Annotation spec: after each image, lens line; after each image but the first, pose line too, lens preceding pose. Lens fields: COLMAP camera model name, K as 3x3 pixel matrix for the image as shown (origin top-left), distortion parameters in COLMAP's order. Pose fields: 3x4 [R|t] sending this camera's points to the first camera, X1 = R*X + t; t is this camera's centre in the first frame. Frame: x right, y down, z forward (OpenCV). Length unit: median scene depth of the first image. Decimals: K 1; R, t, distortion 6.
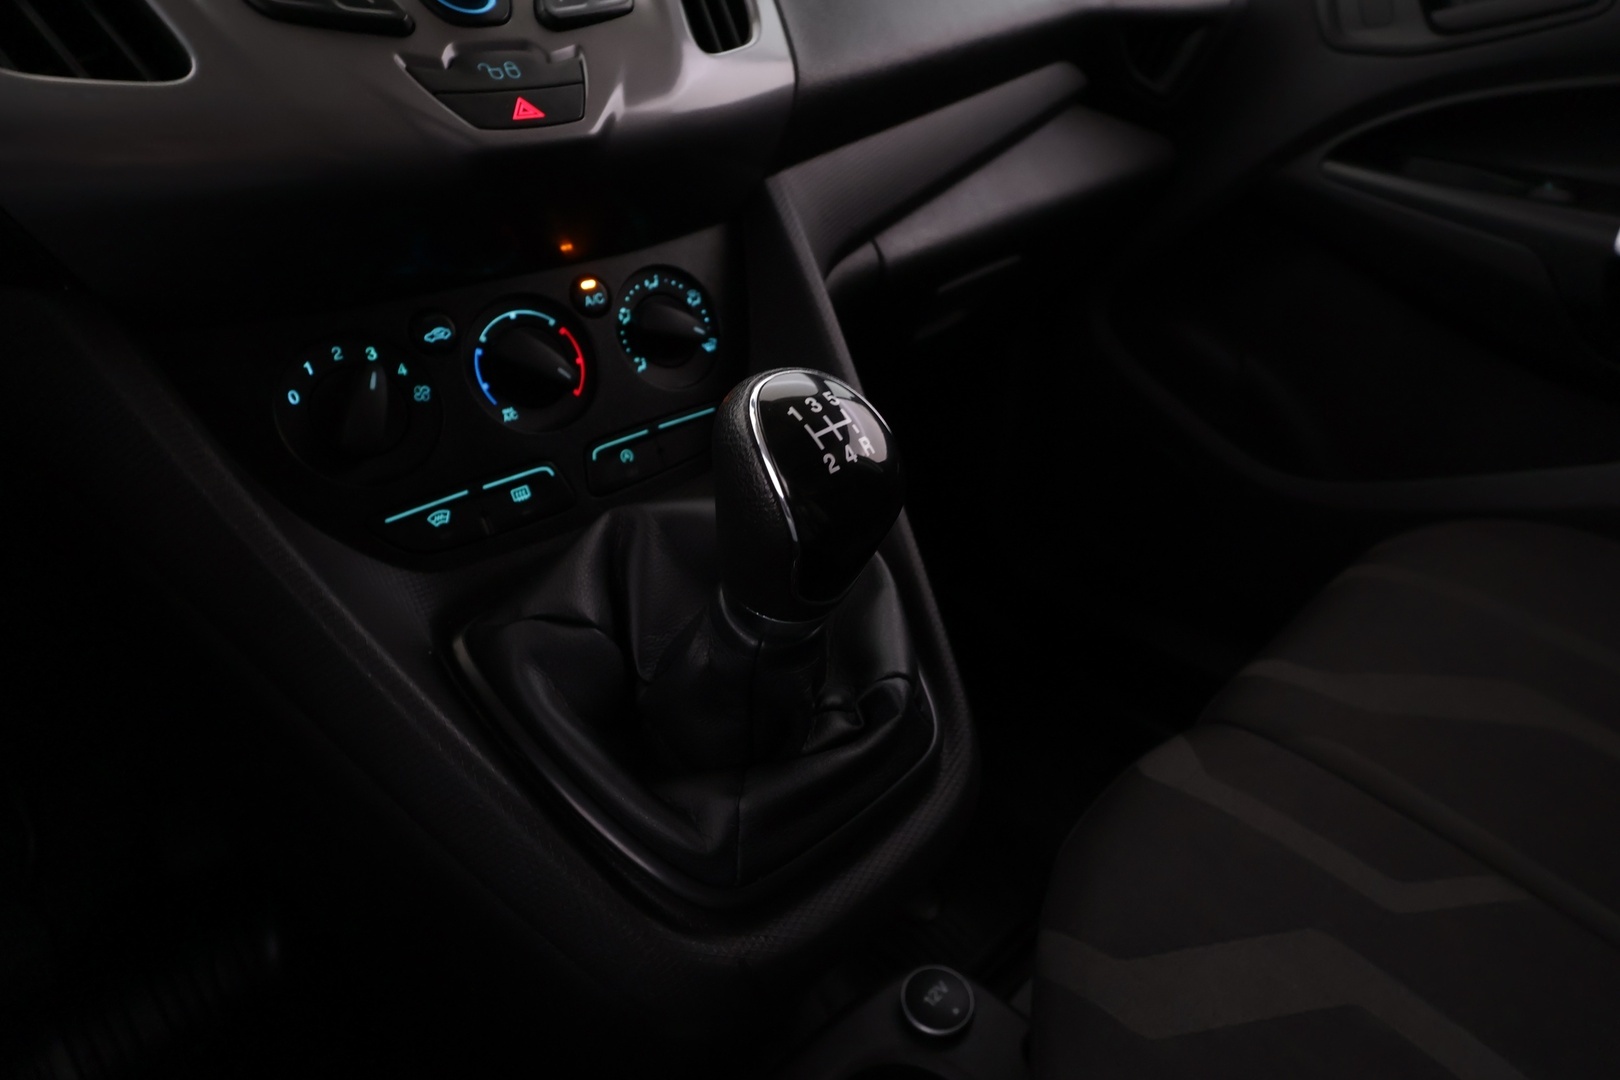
lens RADIAL K [[920.7, 0, 810.0], [0, 920.7, 540.0], [0, 0, 1]] dist [0.018434, 0.000733]
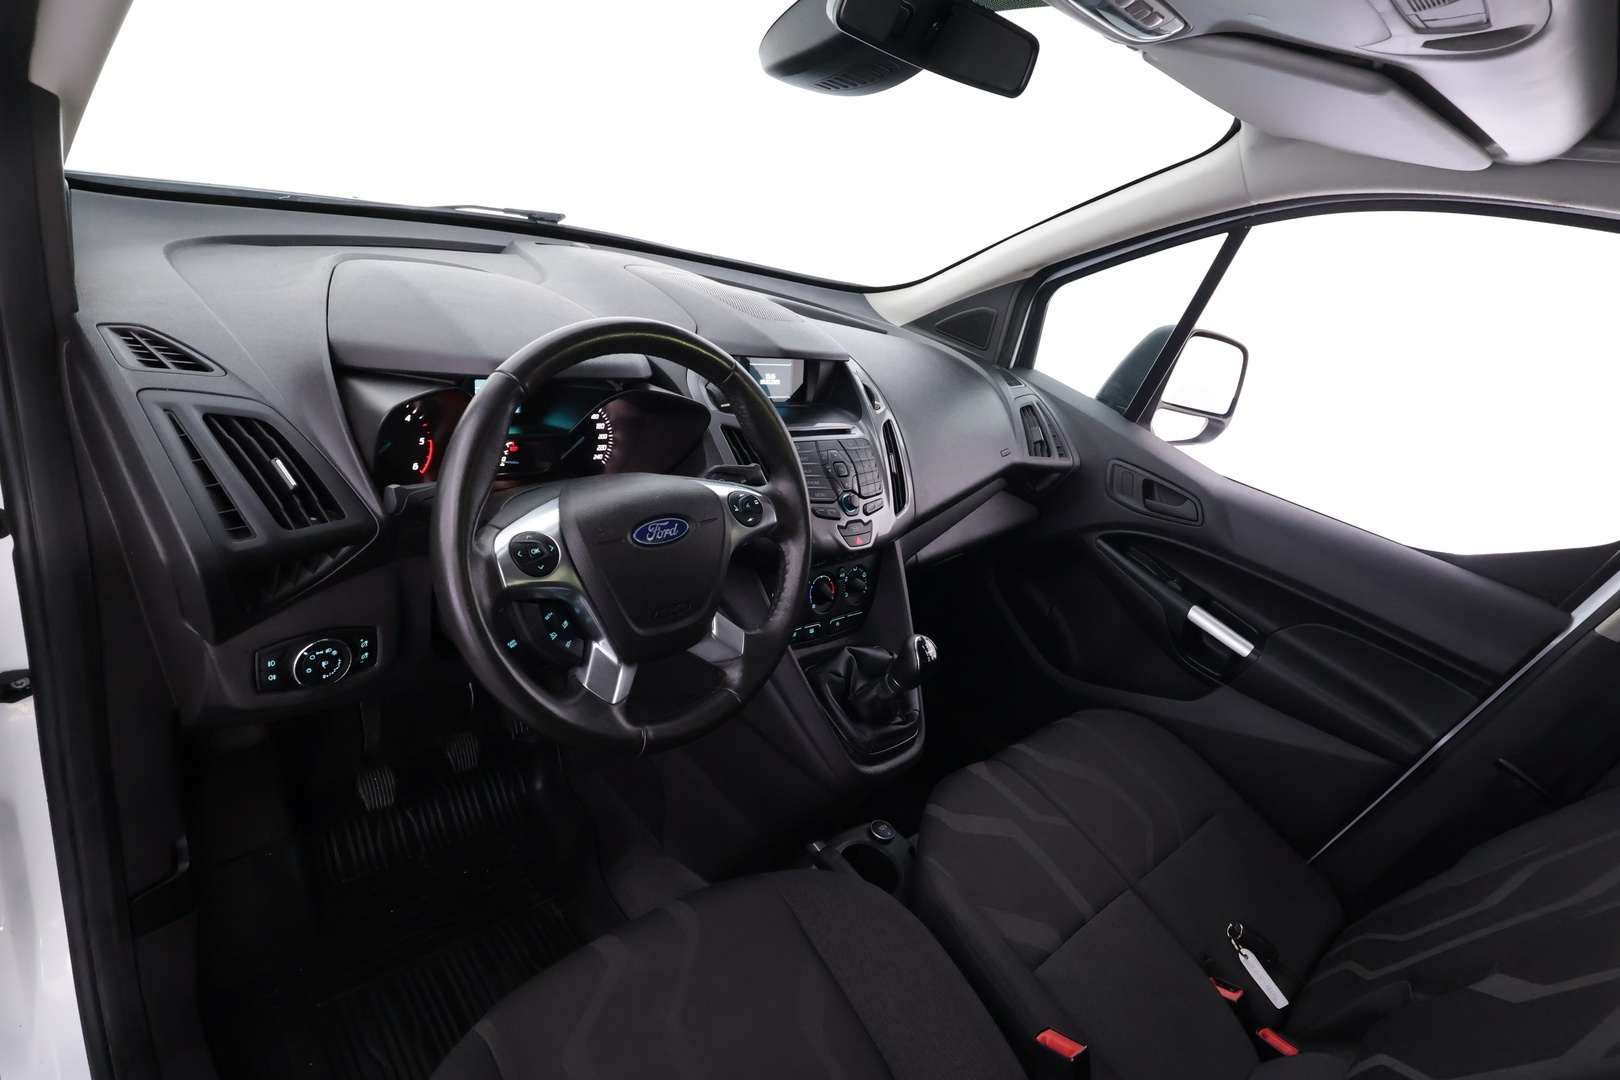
lens RADIAL K [[920.7, 0, 810.0], [0, 920.7, 540.0], [0, 0, 1]] dist [0.018434, 0.000733]
pose [[0.958550, 0.252360, 0.132272, -0.799491], [-0.240848, 0.965697, -0.097064, -0.041129], [-0.152229, 0.061183, 0.986450, -2.150113]]
